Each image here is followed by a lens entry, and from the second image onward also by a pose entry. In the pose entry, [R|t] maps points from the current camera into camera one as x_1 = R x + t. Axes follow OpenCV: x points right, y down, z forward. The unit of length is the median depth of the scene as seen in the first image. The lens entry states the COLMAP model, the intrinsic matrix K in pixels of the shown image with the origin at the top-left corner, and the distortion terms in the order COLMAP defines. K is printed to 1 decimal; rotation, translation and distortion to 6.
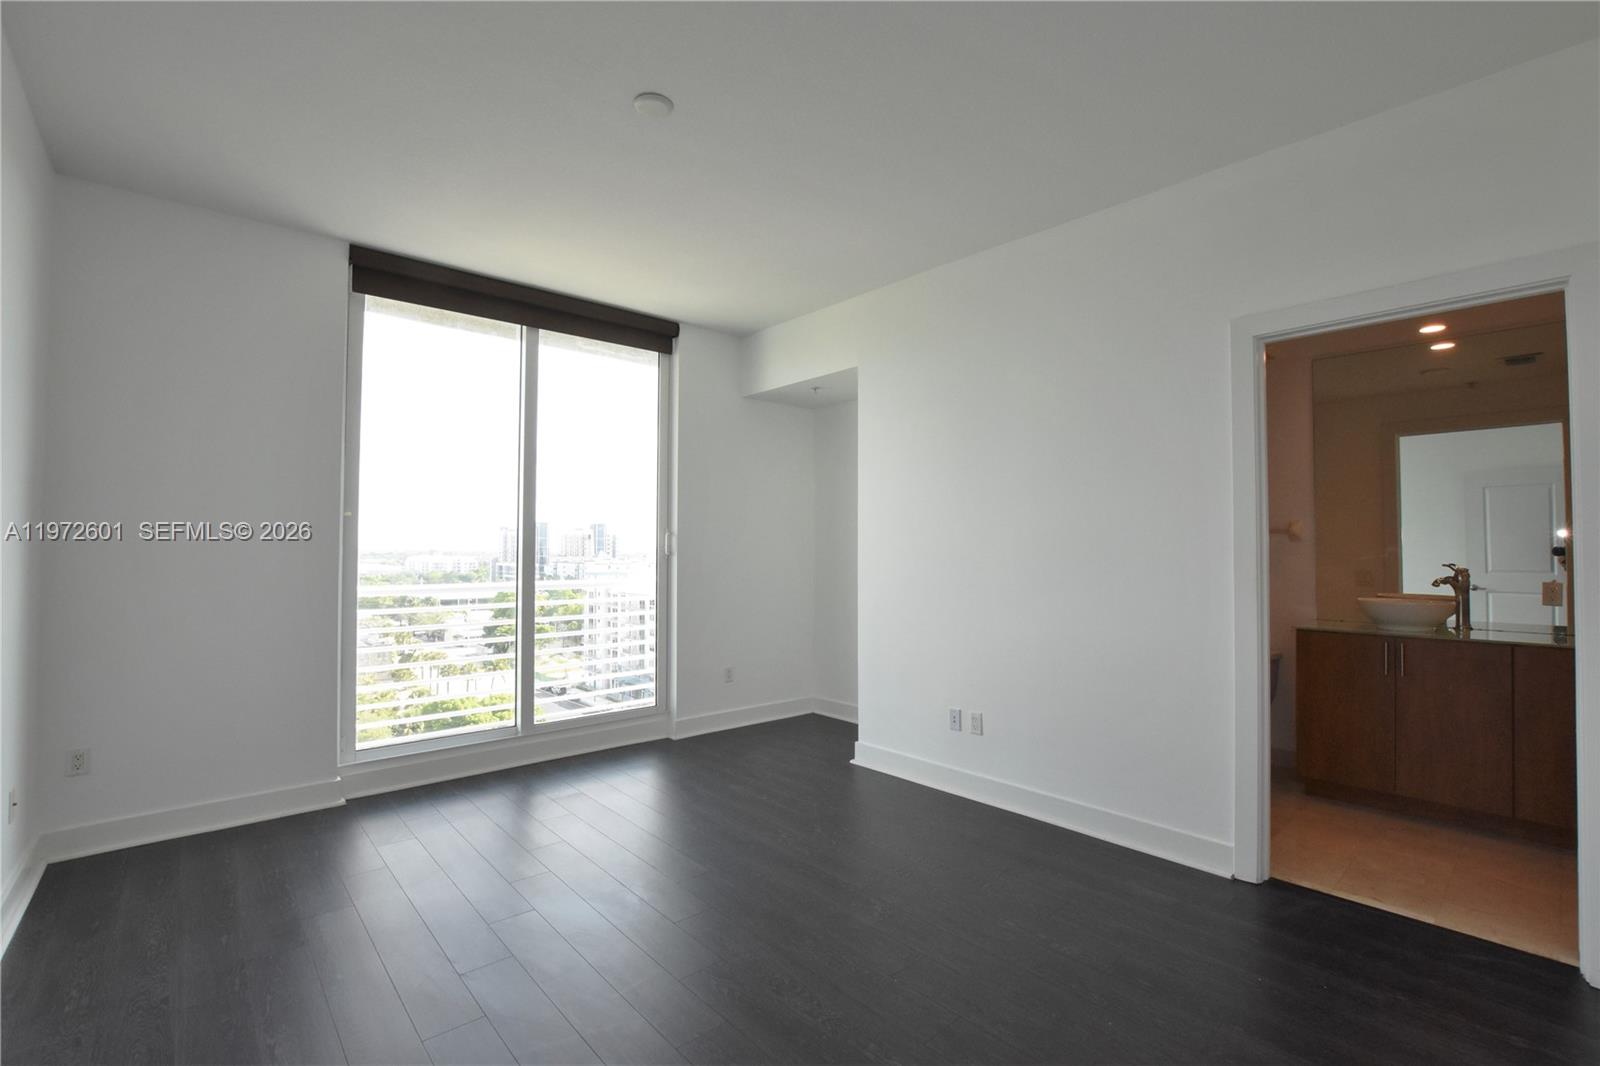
lens RADIAL K [[708.6, 0, 801.7], [0, 708.6, 533.4], [0, 0, 1]] dist [-0.002994, 0.000296]
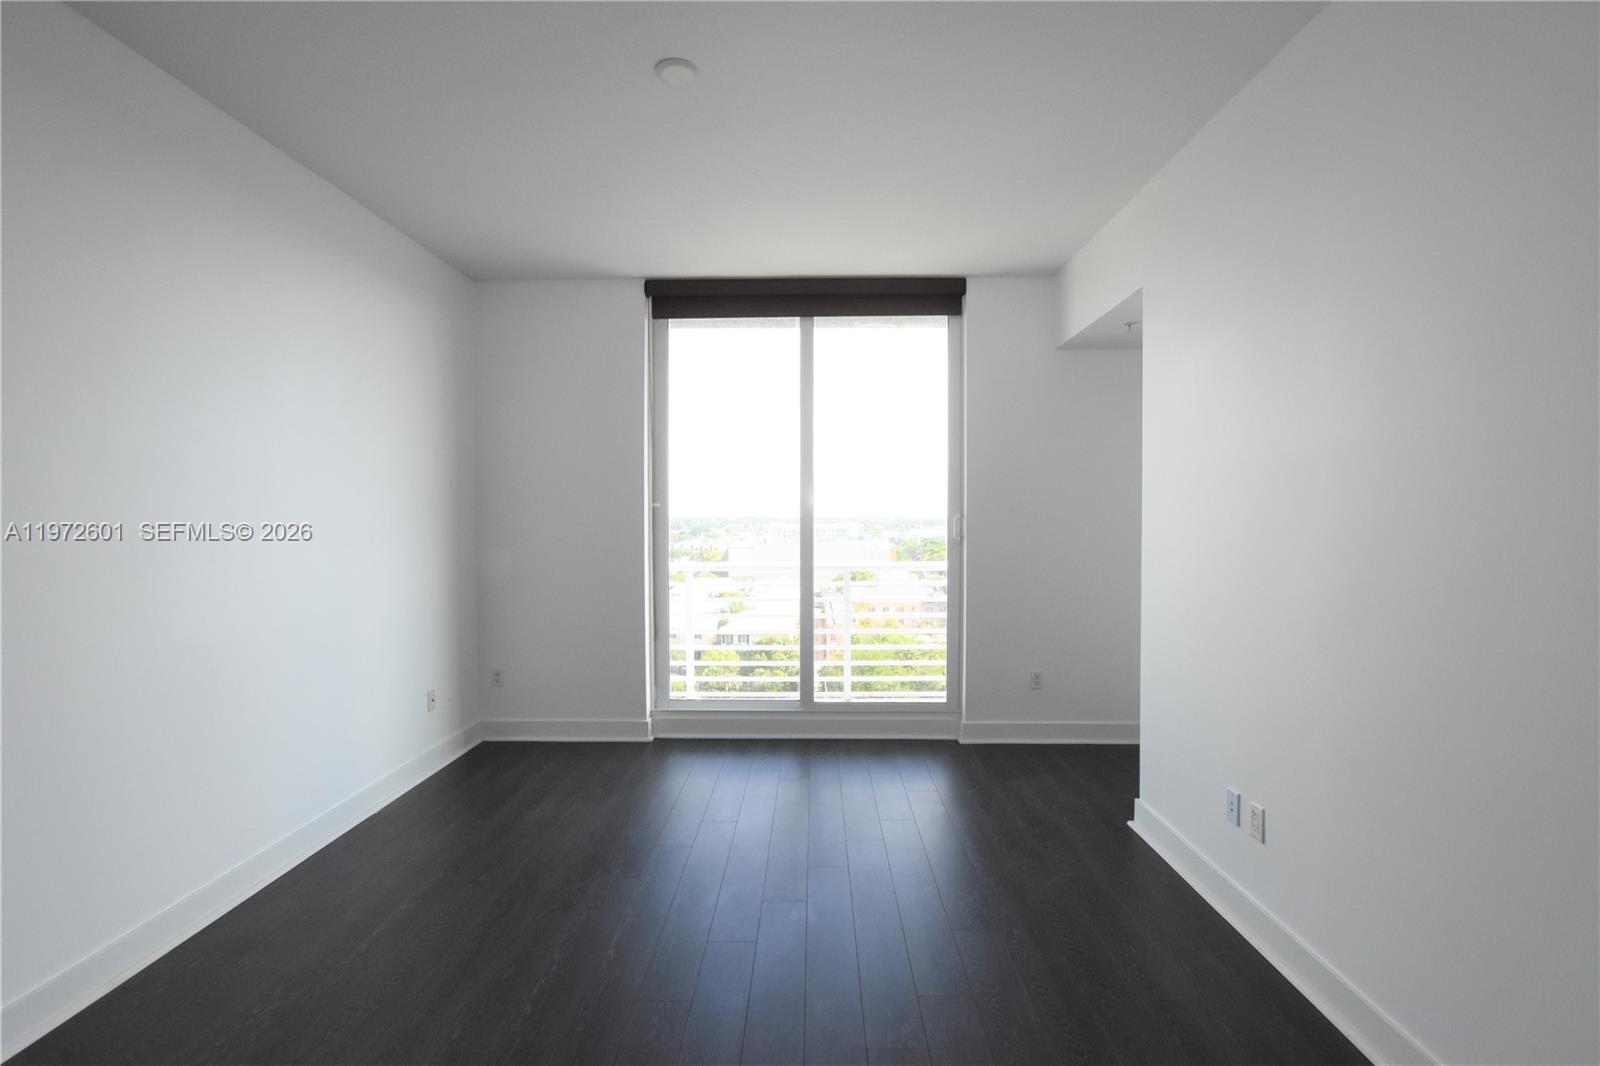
lens RADIAL K [[708.6, 0, 810.1], [0, 708.6, 526.2], [0, 0, 1]] dist [-0.002994, 0.000296]
pose [[0.741415, 0.005305, -0.671026, 0.312800], [0.019043, 0.999400, 0.028941, -0.017564], [0.670776, -0.034235, 0.740869, 0.231491]]
